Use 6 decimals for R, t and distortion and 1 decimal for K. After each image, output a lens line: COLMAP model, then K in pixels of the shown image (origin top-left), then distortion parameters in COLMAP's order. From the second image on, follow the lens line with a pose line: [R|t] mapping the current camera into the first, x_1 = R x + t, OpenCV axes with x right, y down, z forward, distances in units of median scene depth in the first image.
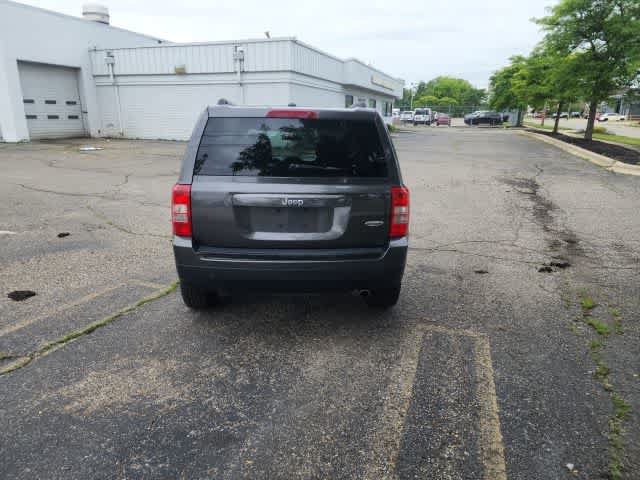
lens RADIAL K [[427.3, 0, 311.3], [0, 427.3, 228.4], [0, 0, 1]] dist [0.076671, -0.066326]
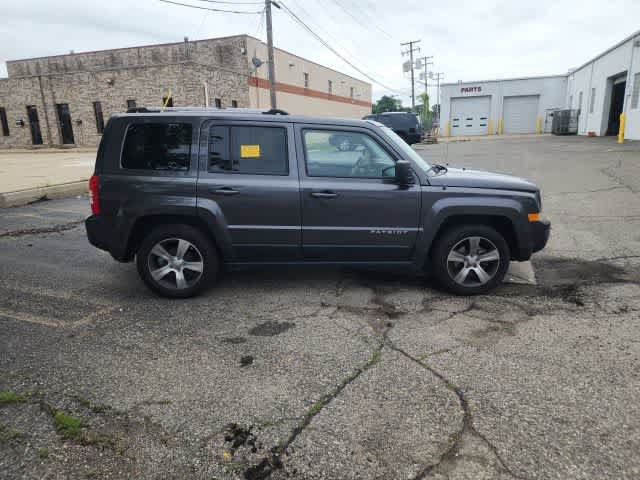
lens RADIAL K [[427.7, 0, 320.7], [0, 427.7, 231.2], [0, 0, 1]] dist [0.073763, -0.064457]
pose [[-0.003932, 0.223104, -0.974787, 0.243318], [-0.220762, 0.950550, 0.218448, -0.059756], [0.975320, 0.216055, 0.045515, 0.264125]]
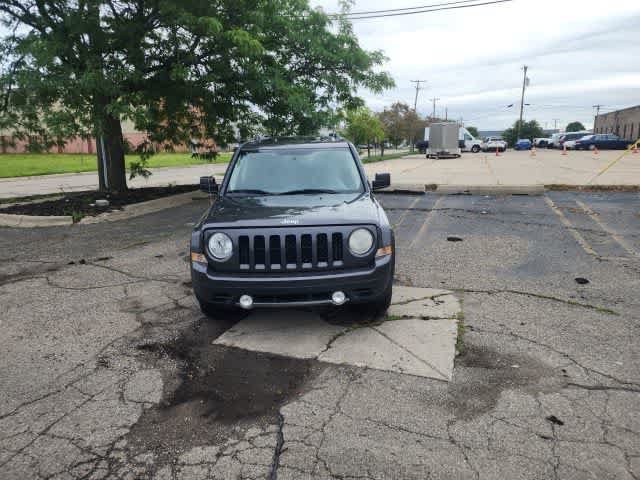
lens RADIAL K [[427.3, 0, 321.6], [0, 427.3, 228.1], [0, 0, 1]] dist [0.076671, -0.066326]
pose [[-0.999877, 0.004038, 0.015176, -0.032552], [0.010141, 0.903888, 0.427649, -0.137544], [-0.011990, 0.427750, -0.903818, 0.549485]]
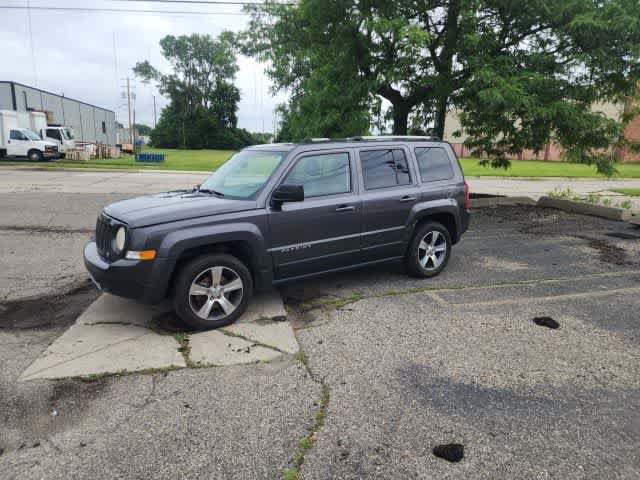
lens RADIAL K [[427.3, 0, 320.9], [0, 427.3, 234.0], [0, 0, 1]] dist [0.076671, -0.066326]
pose [[-0.511380, -0.183569, 0.839520, -0.258106], [0.186943, 0.929760, 0.317174, -0.097758], [-0.838775, 0.319138, -0.441144, 0.389298]]
